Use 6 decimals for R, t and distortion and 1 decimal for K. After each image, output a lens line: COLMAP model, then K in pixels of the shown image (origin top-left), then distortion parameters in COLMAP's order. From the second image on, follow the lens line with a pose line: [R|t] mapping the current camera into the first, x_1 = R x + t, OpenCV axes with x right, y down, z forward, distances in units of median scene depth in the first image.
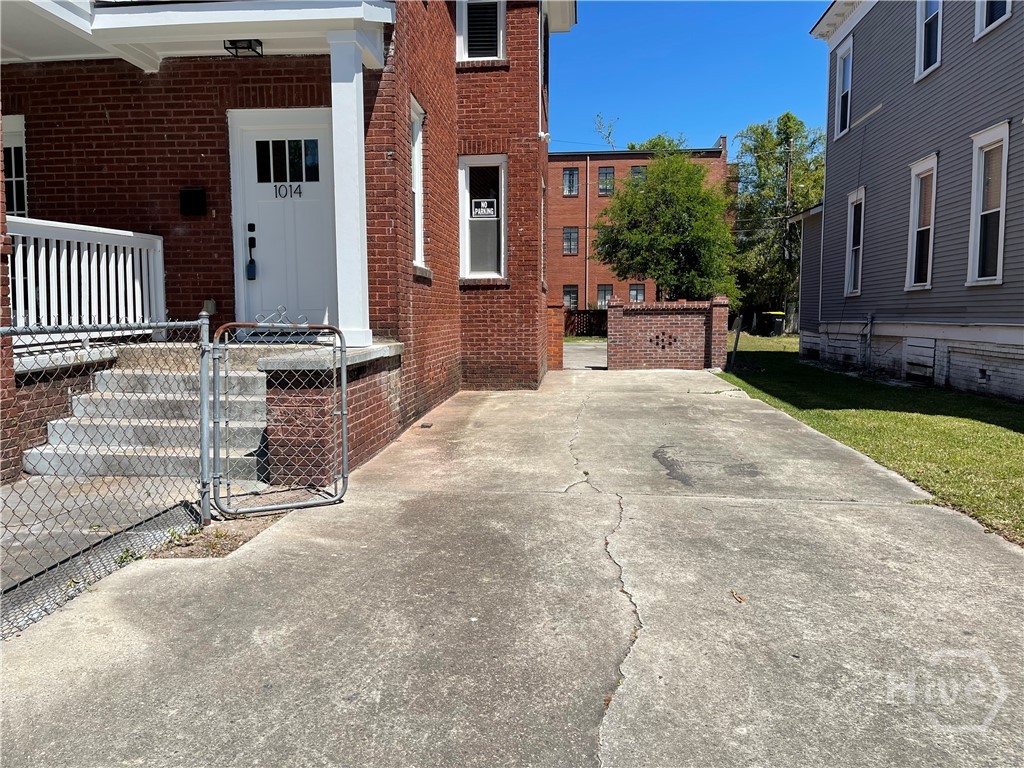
lens RADIAL K [[774.2, 0, 511.6], [0, 774.2, 381.0], [0, 0, 1]] dist [0.057717, -0.058831]
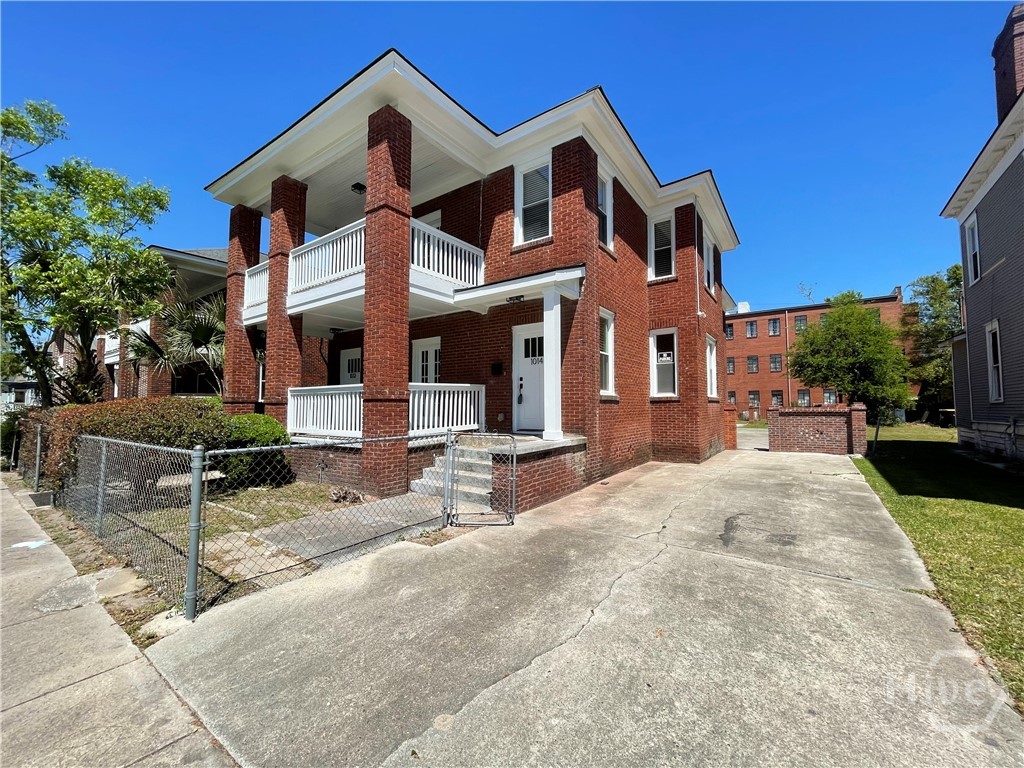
lens RADIAL K [[414.3, 0, 508.6], [0, 414.3, 382.3], [0, 0, 1]] dist [-0.004521, 0.001317]
pose [[0.859784, -0.029167, -0.509825, 0.208778], [-0.043488, 0.990559, -0.130010, -0.042538], [0.508804, 0.133951, 0.850398, 0.039384]]
